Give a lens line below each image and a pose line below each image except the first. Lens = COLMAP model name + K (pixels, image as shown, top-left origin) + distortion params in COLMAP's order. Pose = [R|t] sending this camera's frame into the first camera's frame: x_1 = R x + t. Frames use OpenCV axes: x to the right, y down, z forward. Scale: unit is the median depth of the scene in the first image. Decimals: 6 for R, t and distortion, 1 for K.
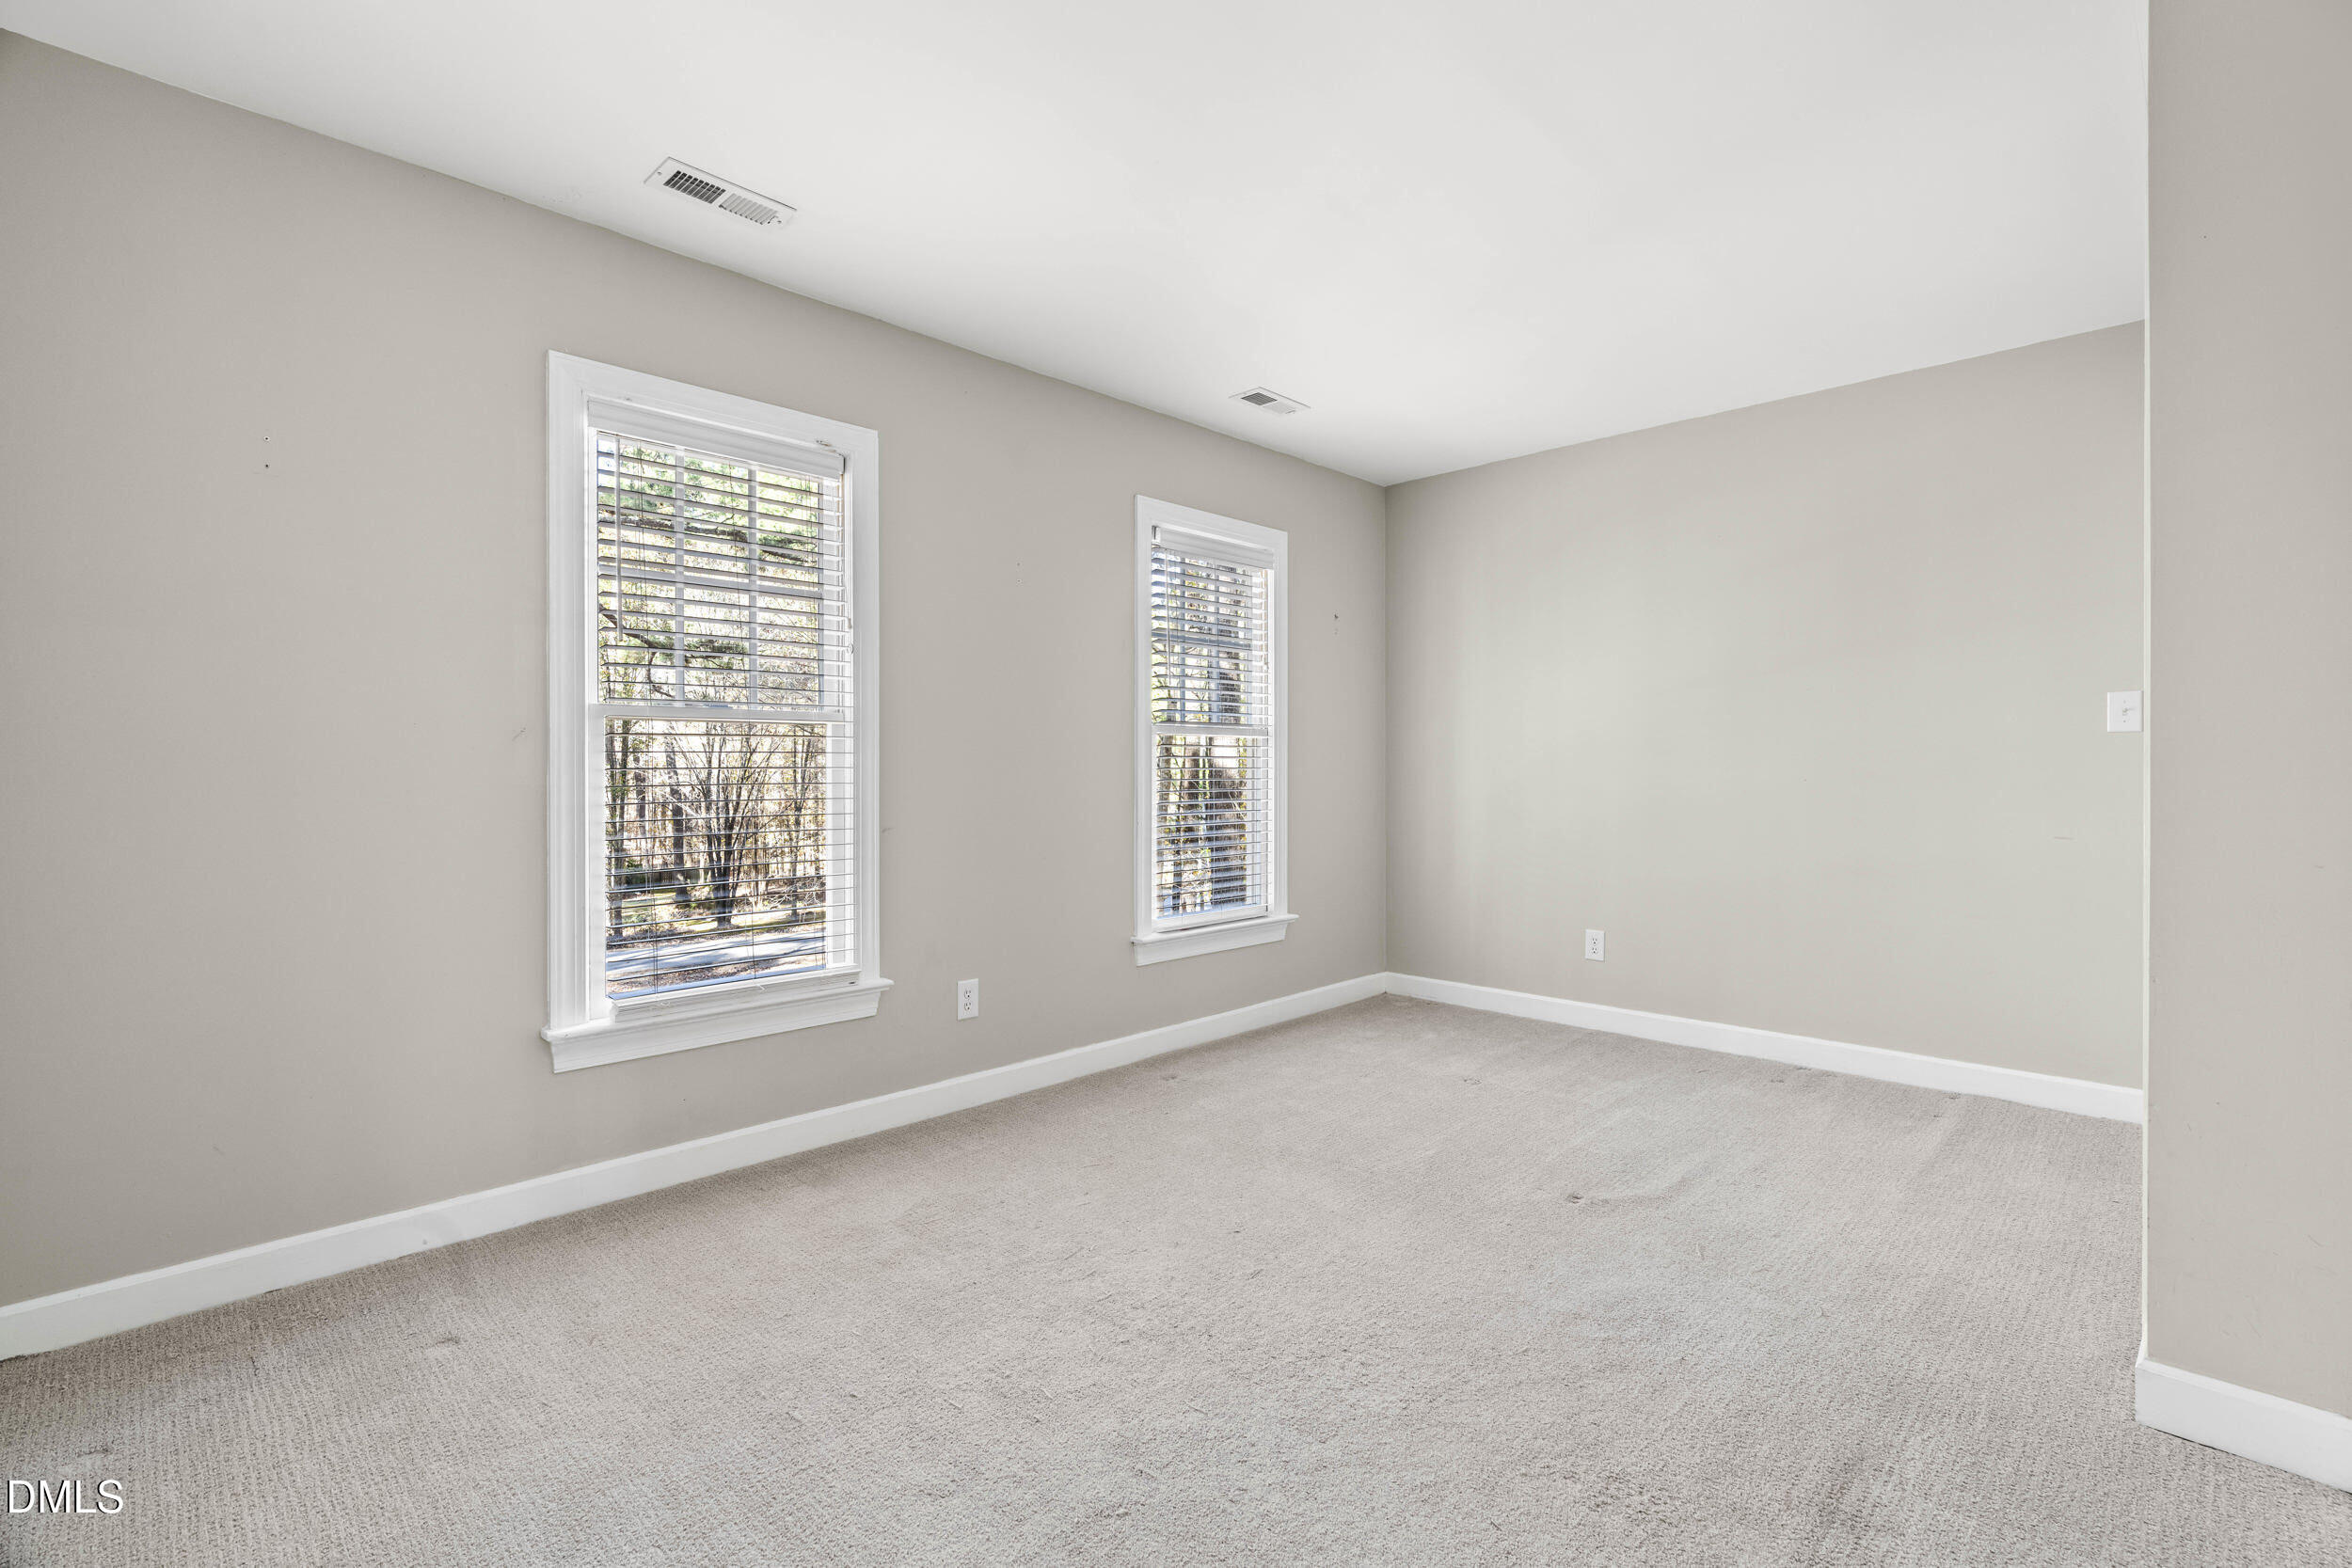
lens RADIAL K [[1084.7, 0, 1179.3], [0, 1084.7, 778.4], [0, 0, 1]] dist [0.004354, 0.000517]
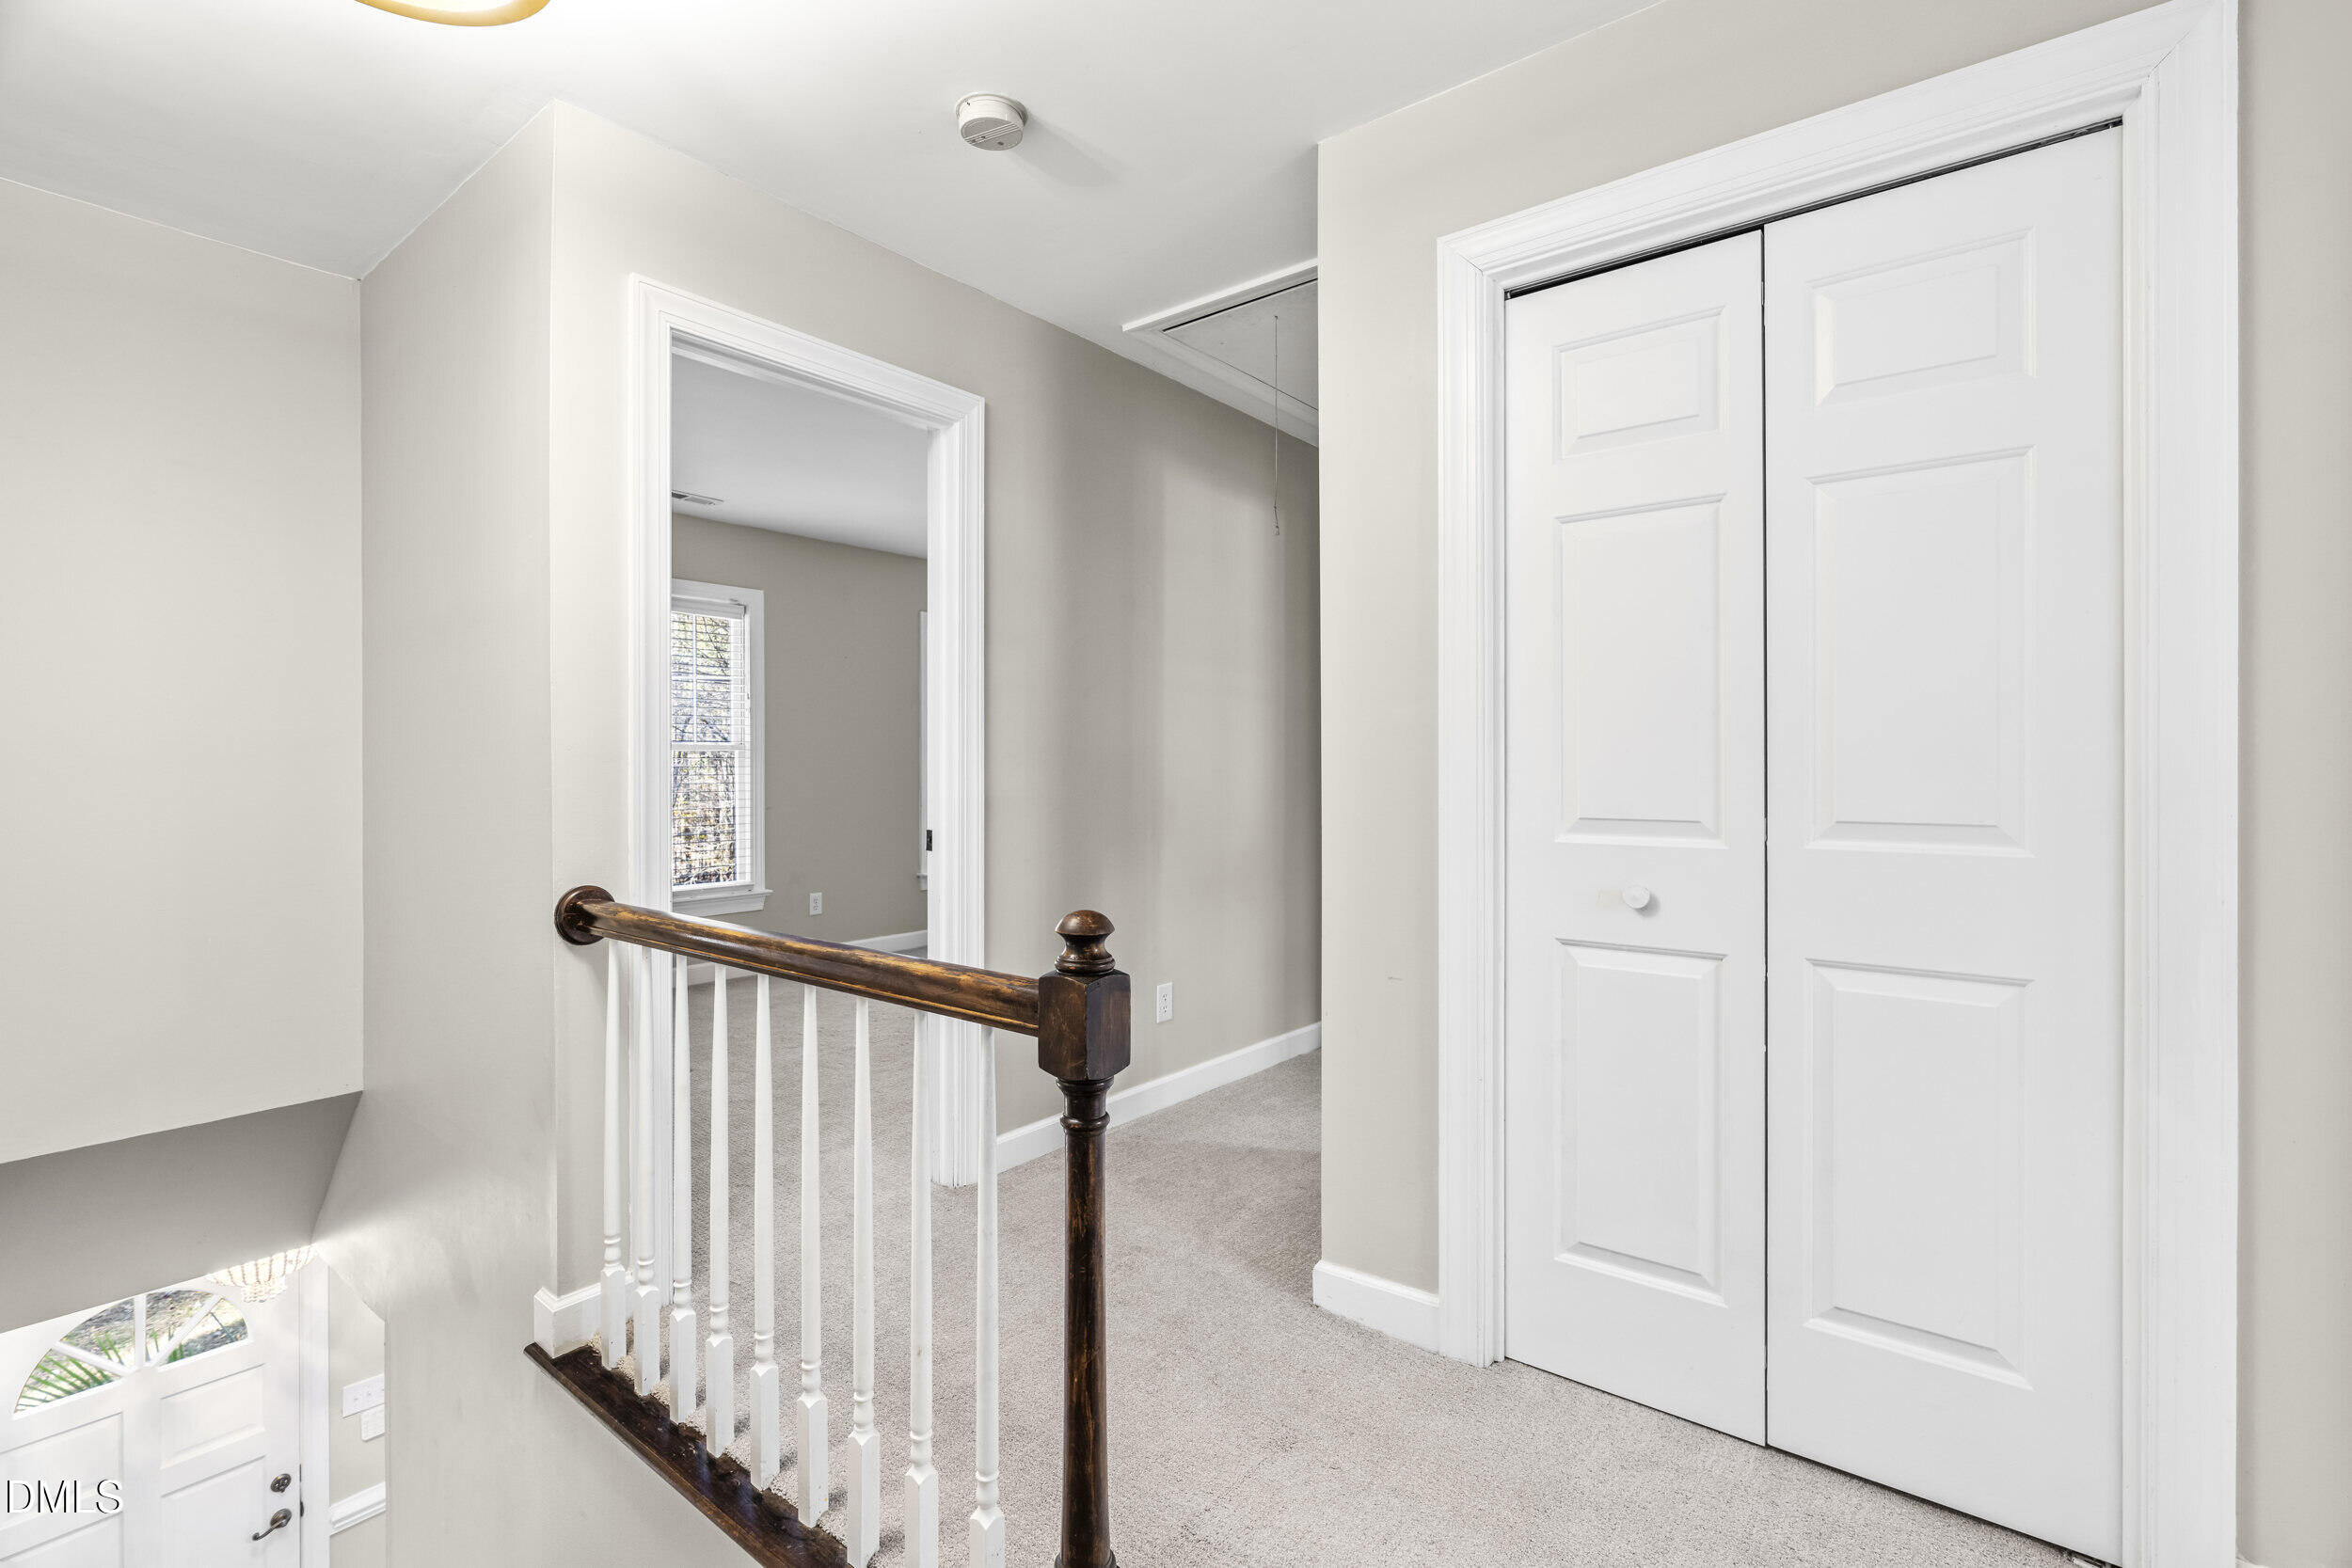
lens RADIAL K [[1084.7, 0, 1170.9], [0, 1084.7, 777.1], [0, 0, 1]] dist [0.004354, 0.000517]
pose [[0.996985, -0.002720, 0.077547, 0.259463], [0.002647, 0.999996, 0.001044, -0.008464], [-0.077549, -0.000836, 0.996988, -0.861713]]
